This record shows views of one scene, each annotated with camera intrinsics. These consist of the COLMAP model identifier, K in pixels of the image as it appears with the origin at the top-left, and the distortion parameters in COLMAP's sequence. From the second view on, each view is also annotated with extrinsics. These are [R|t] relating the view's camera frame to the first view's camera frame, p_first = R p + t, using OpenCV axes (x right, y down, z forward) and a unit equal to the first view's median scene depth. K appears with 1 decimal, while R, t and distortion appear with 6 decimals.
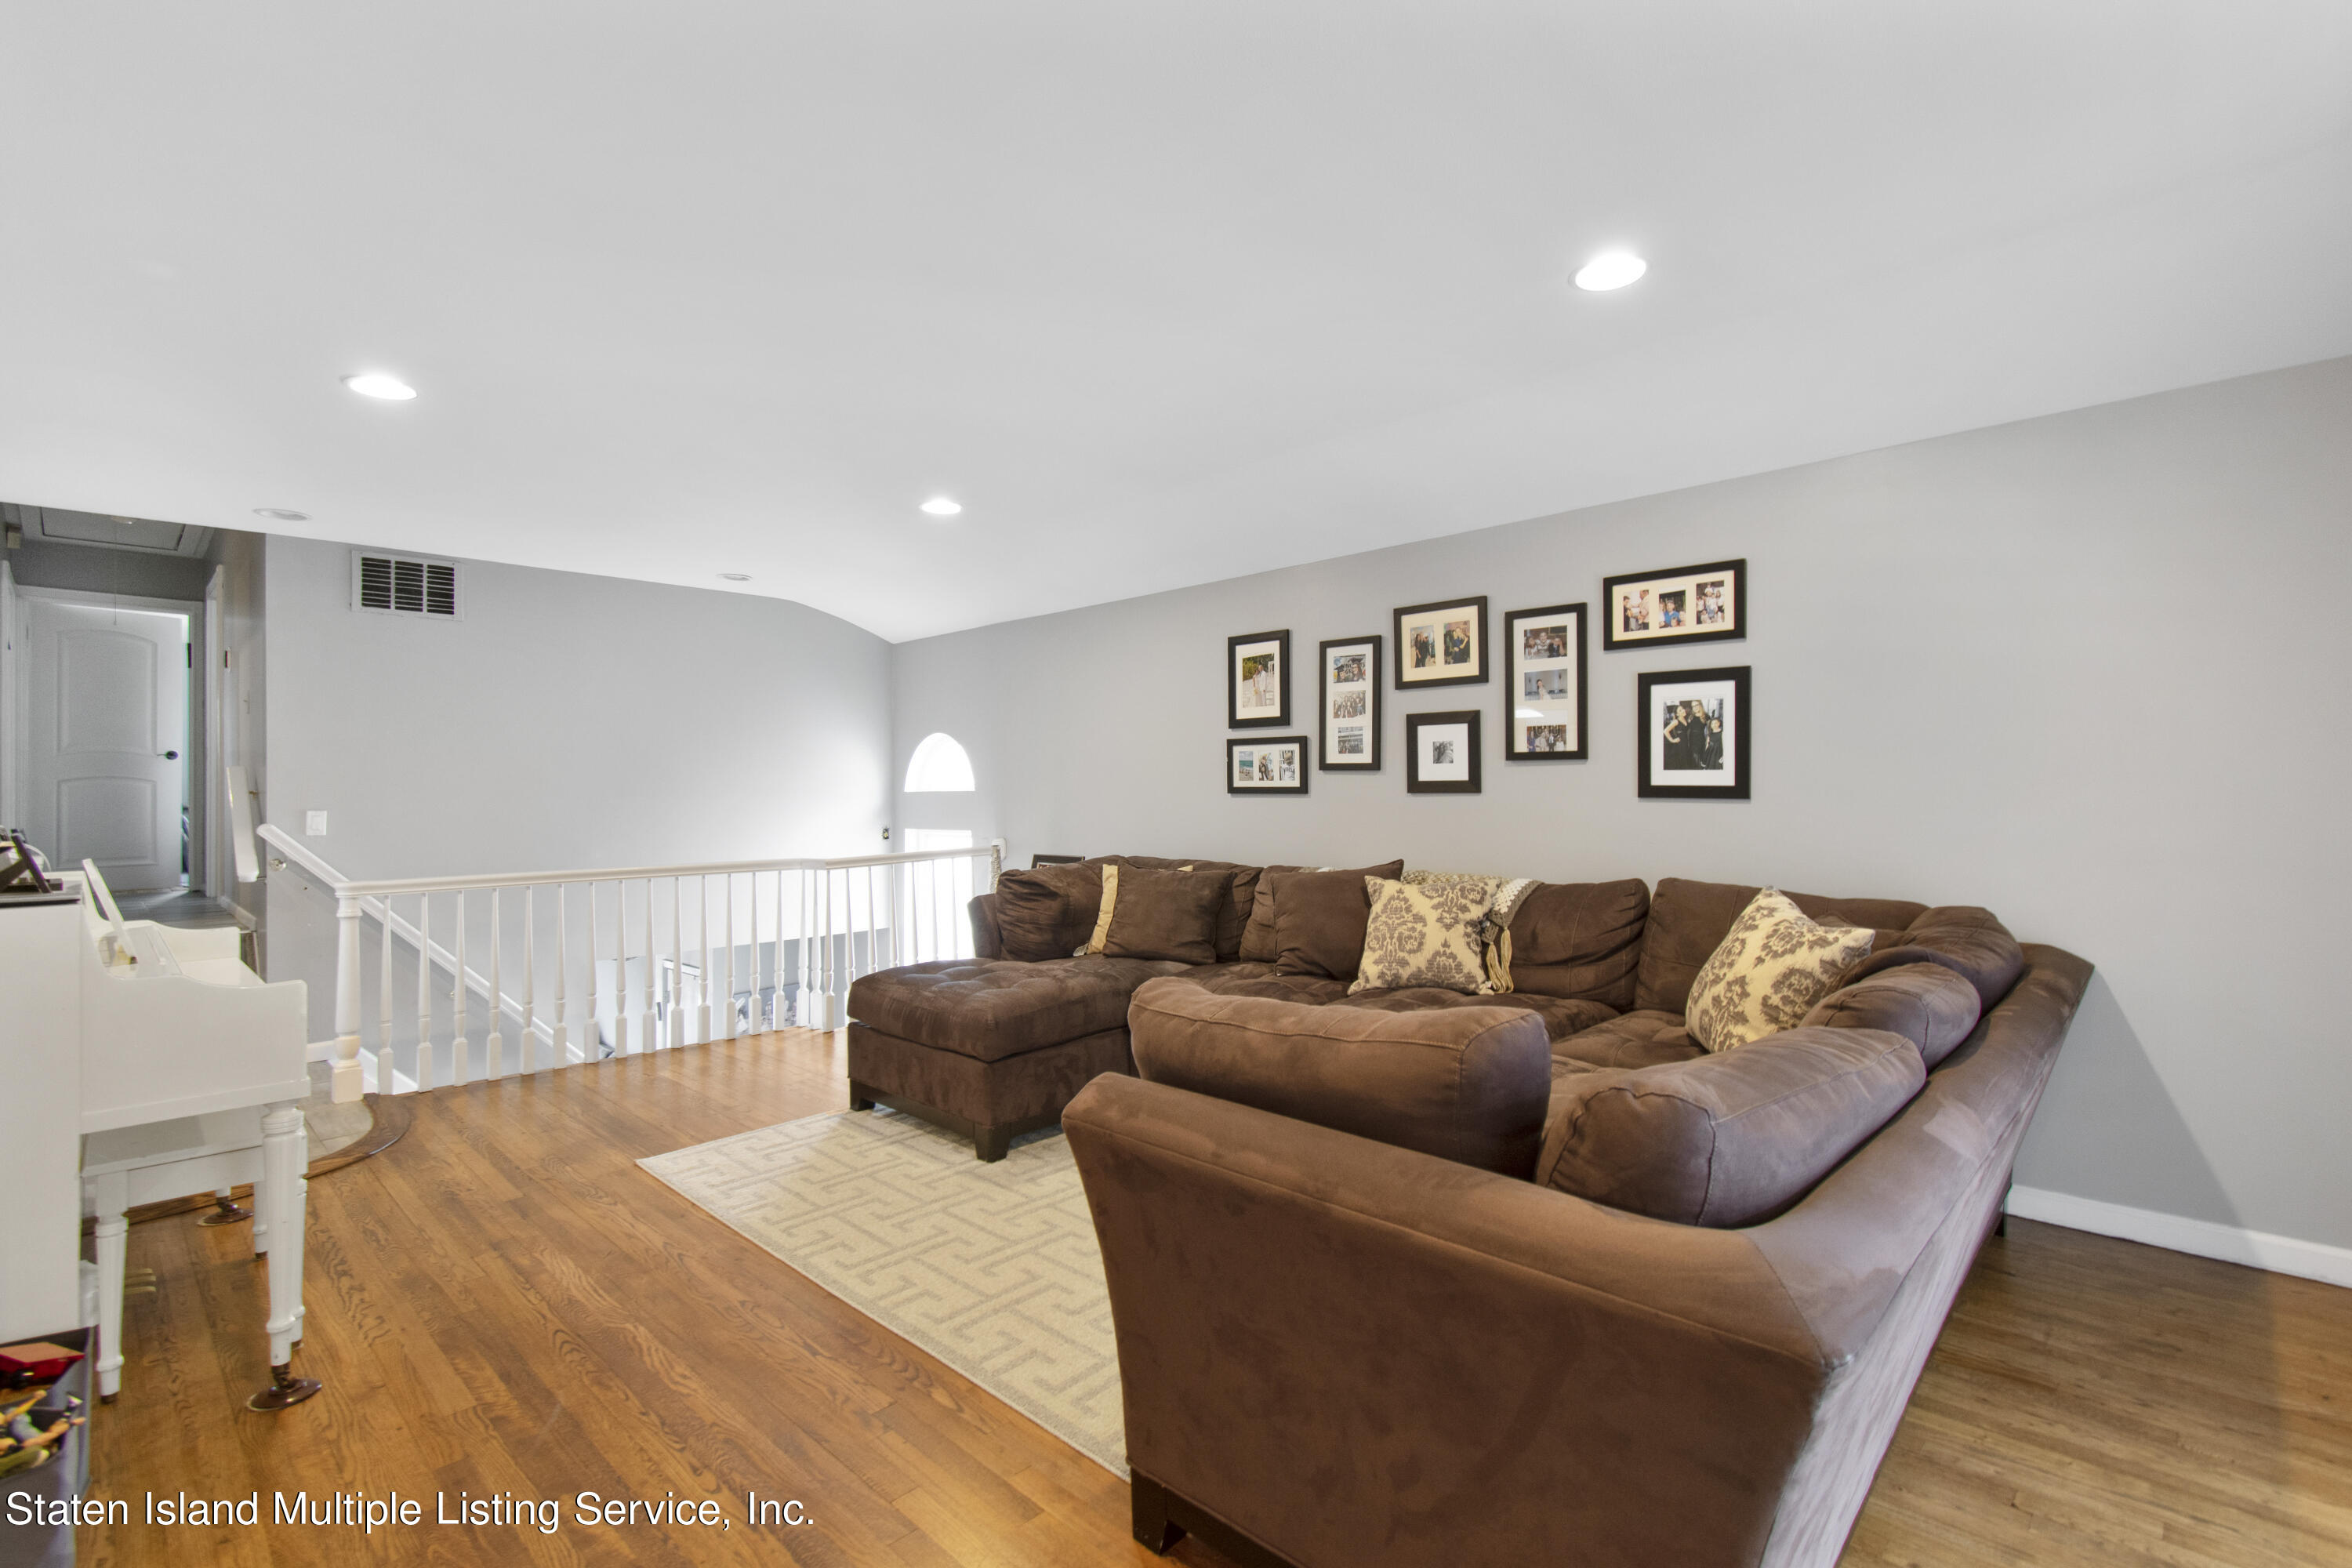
lens RADIAL K [[1056.6, 0, 1174.4], [0, 1056.6, 782.8], [0, 0, 1]] dist [0.014951, -0.000025]
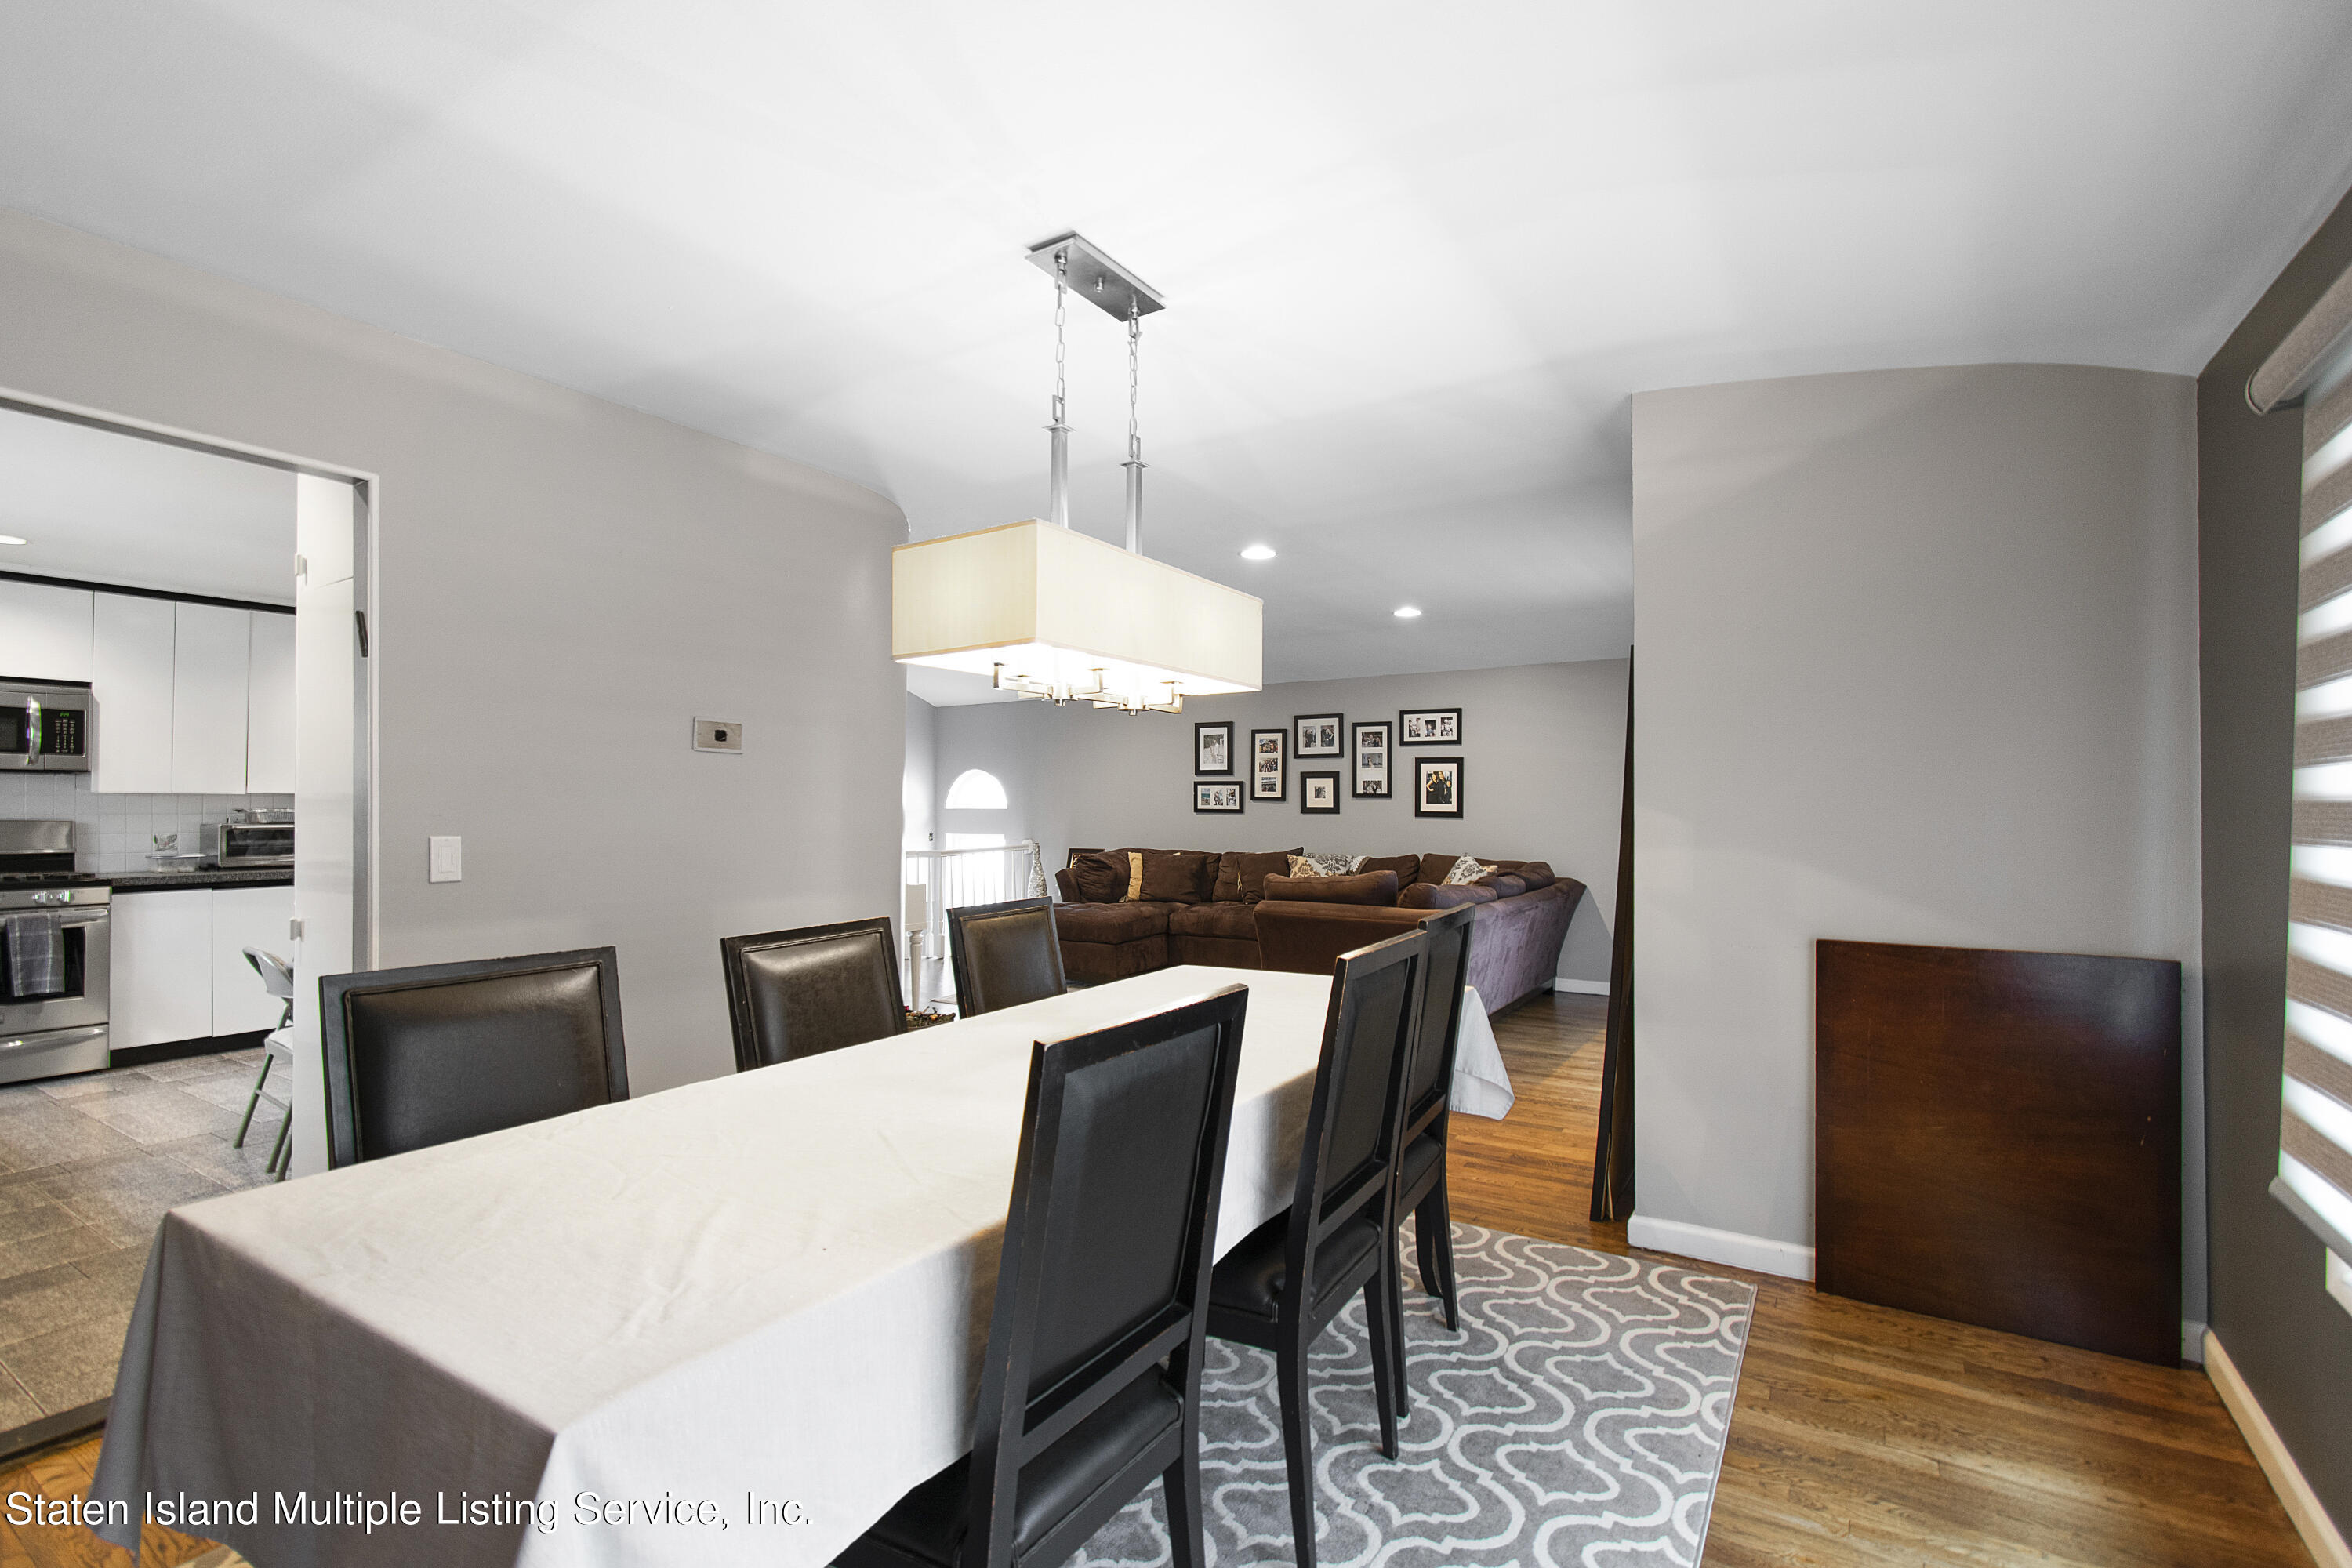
lens RADIAL K [[1056.6, 0, 1174.0], [0, 1056.6, 782.6], [0, 0, 1]] dist [0.014951, -0.000025]
pose [[0.980696, 0.014953, 0.194965, -0.378141], [-0.011935, 0.999790, -0.016645, -0.011208], [-0.195173, 0.013997, 0.980669, -0.827354]]
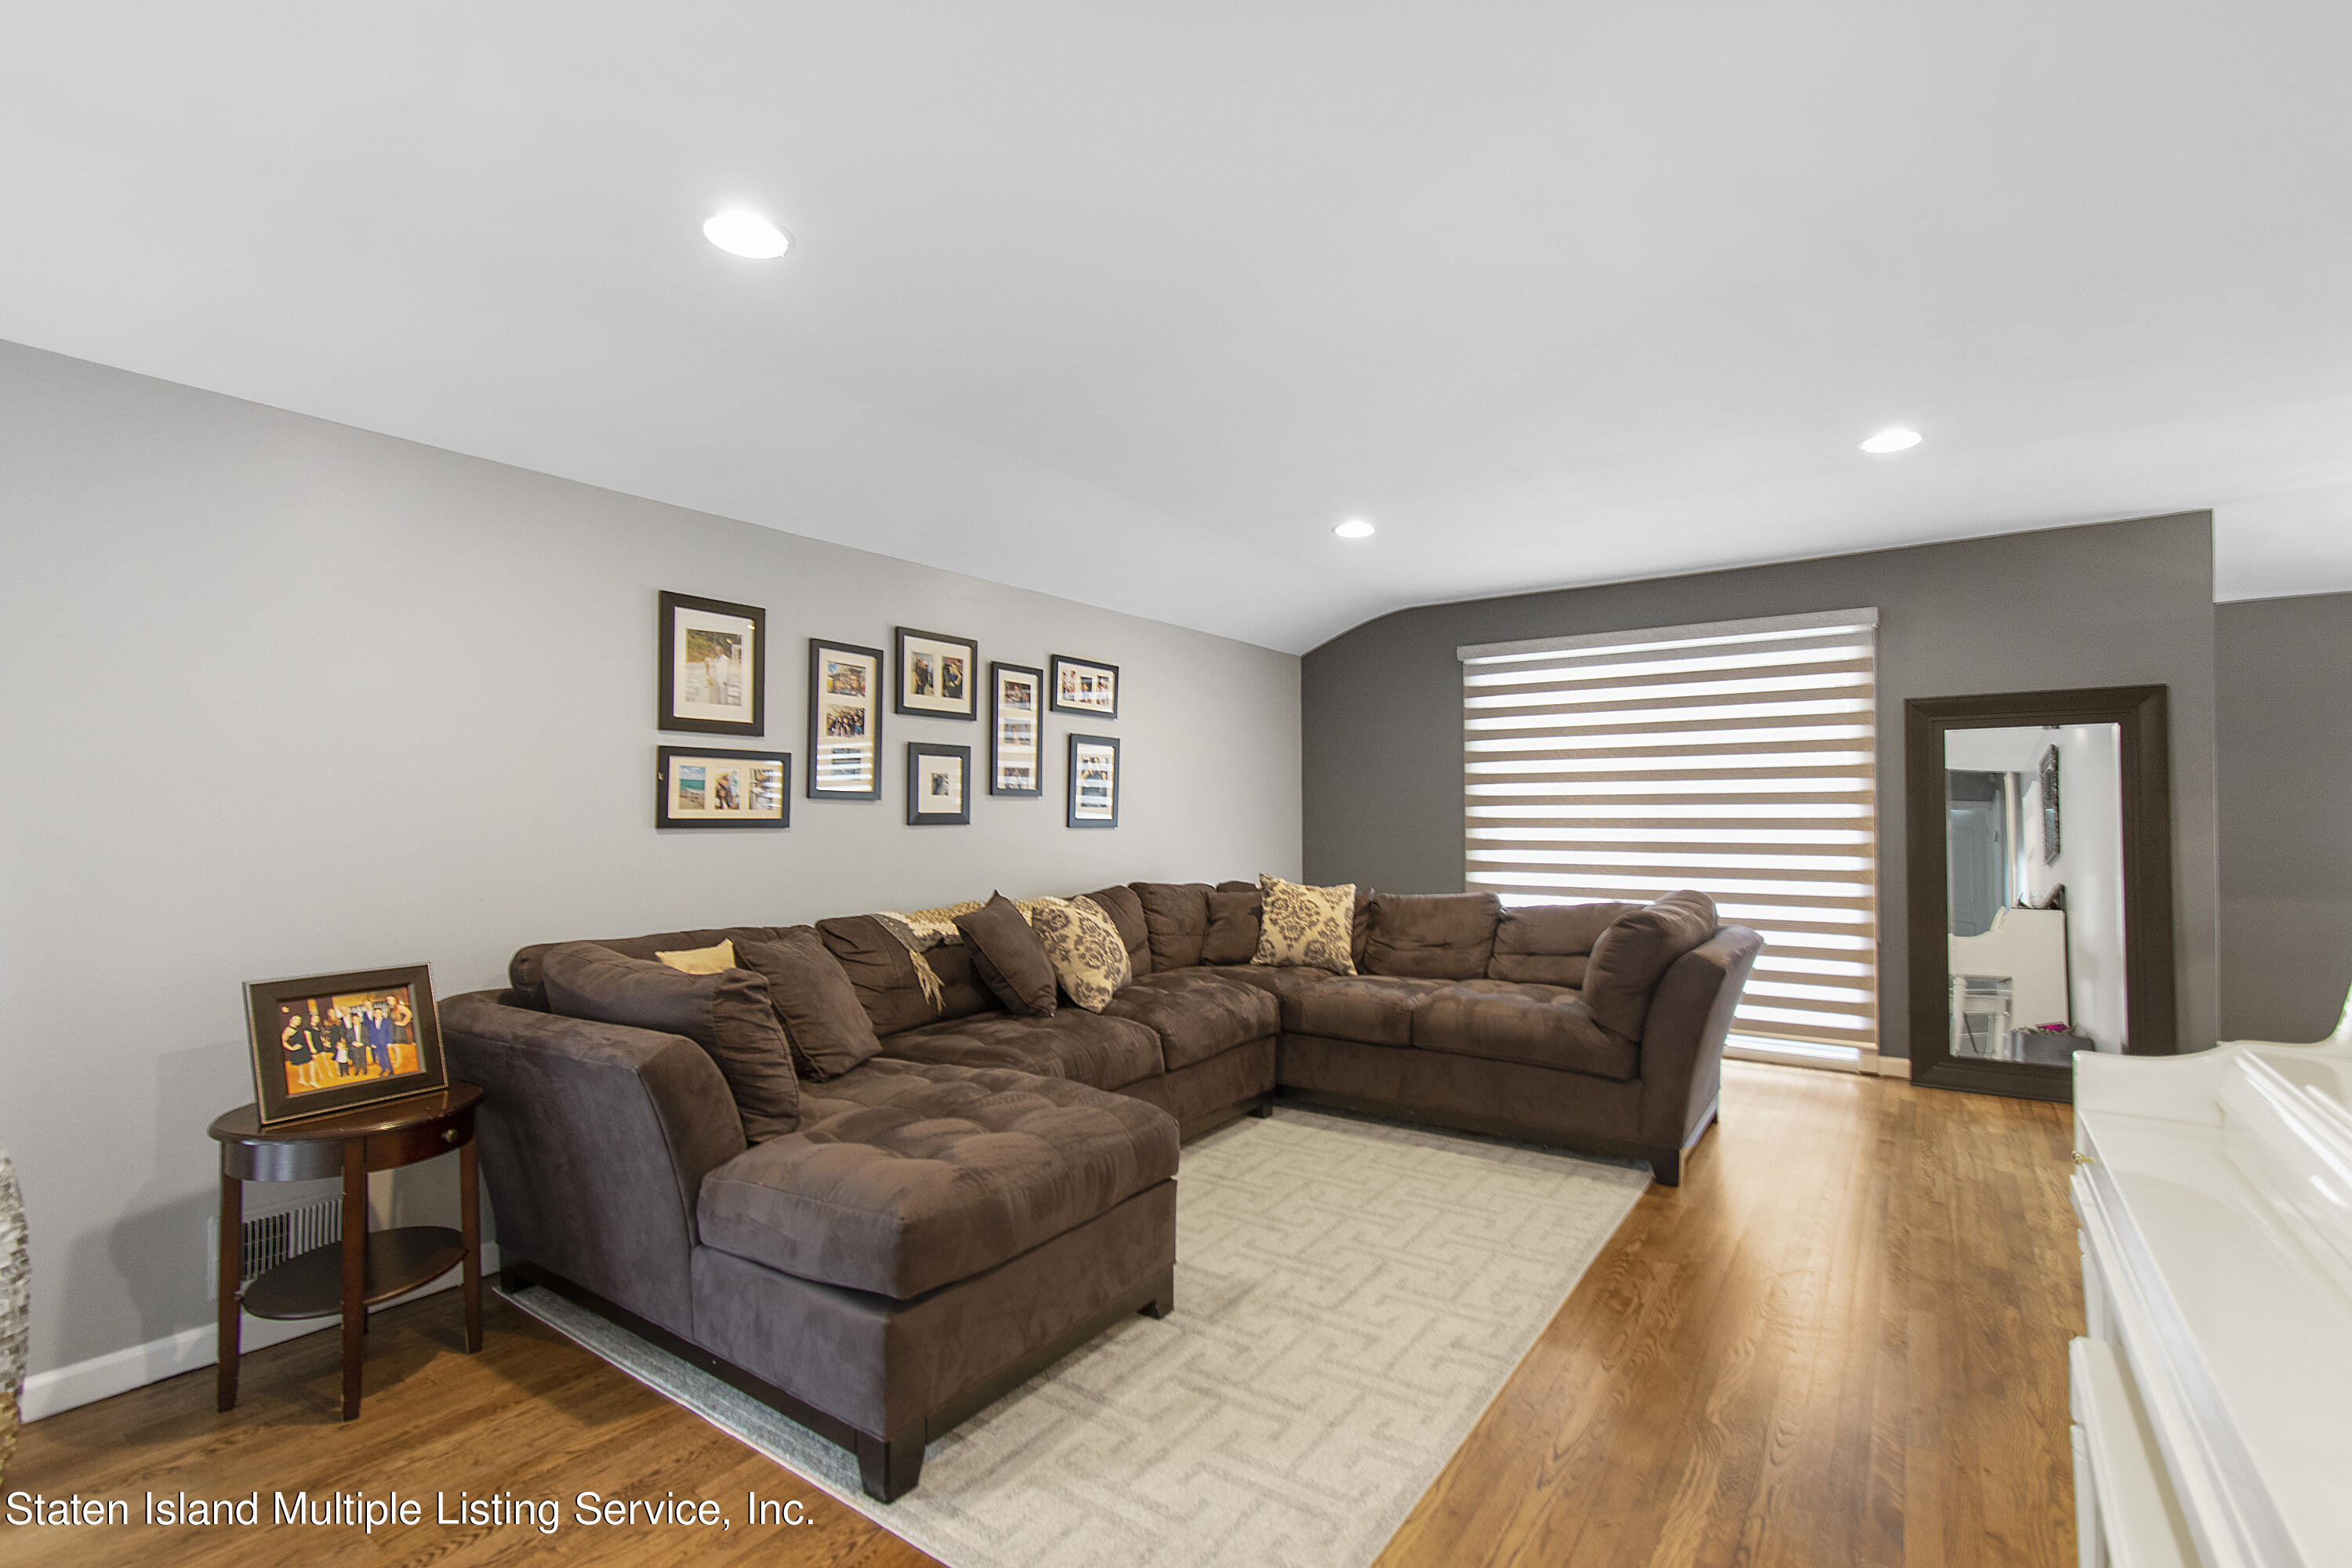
lens RADIAL K [[1056.6, 0, 1218.6], [0, 1056.6, 805.0], [0, 0, 1]] dist [0.014951, -0.000025]
pose [[-0.173292, 0.021002, 0.984647, -0.766528], [0.003203, 0.999779, -0.020761, 0.012262], [-0.984865, -0.000443, -0.173321, 0.905504]]
